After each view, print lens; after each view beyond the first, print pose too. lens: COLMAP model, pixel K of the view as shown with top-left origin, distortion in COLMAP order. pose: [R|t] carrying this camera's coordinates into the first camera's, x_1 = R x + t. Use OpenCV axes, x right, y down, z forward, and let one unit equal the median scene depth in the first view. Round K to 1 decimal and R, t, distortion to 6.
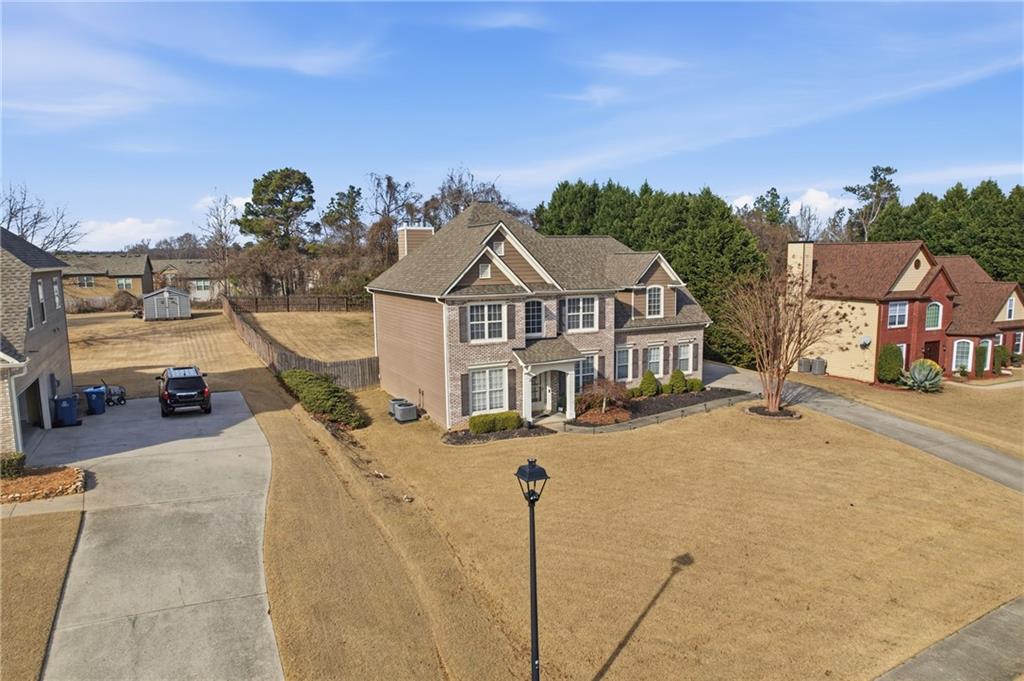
lens RADIAL K [[642.6, 0, 512.5], [0, 642.6, 367.9], [0, 0, 1]] dist [-0.029138, 0.000671]
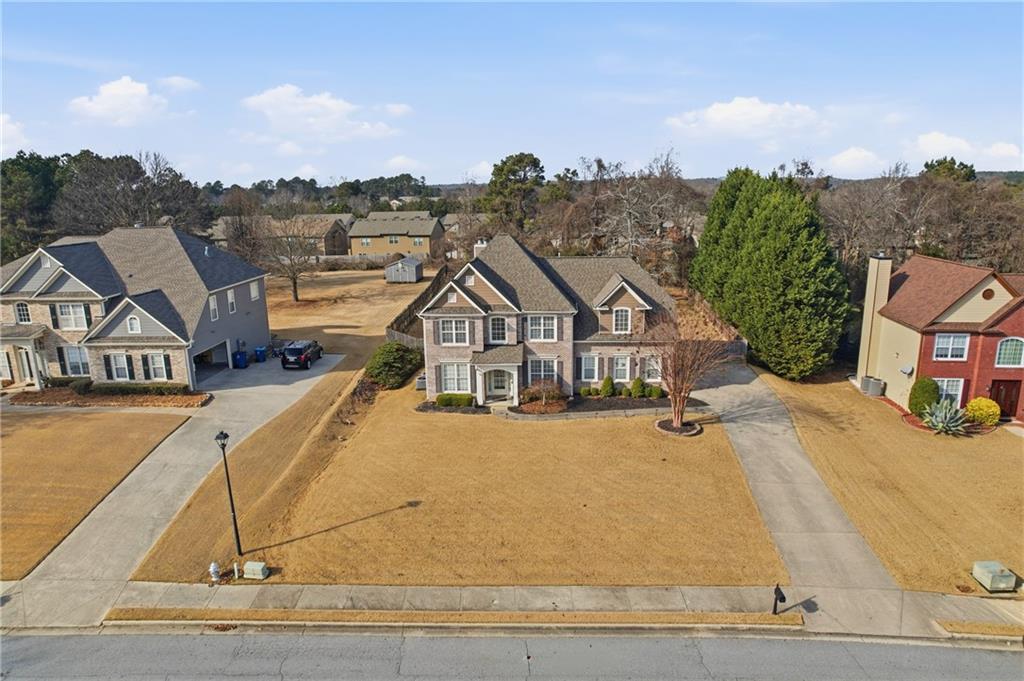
lens RADIAL K [[642.6, 0, 512.5], [0, 642.6, 367.9], [0, 0, 1]] dist [-0.029138, 0.000671]
pose [[0.858880, 0.133273, -0.494533, 0.734435], [-0.080981, 0.988743, 0.125814, -0.168123], [0.505734, -0.068012, 0.860004, -0.179419]]
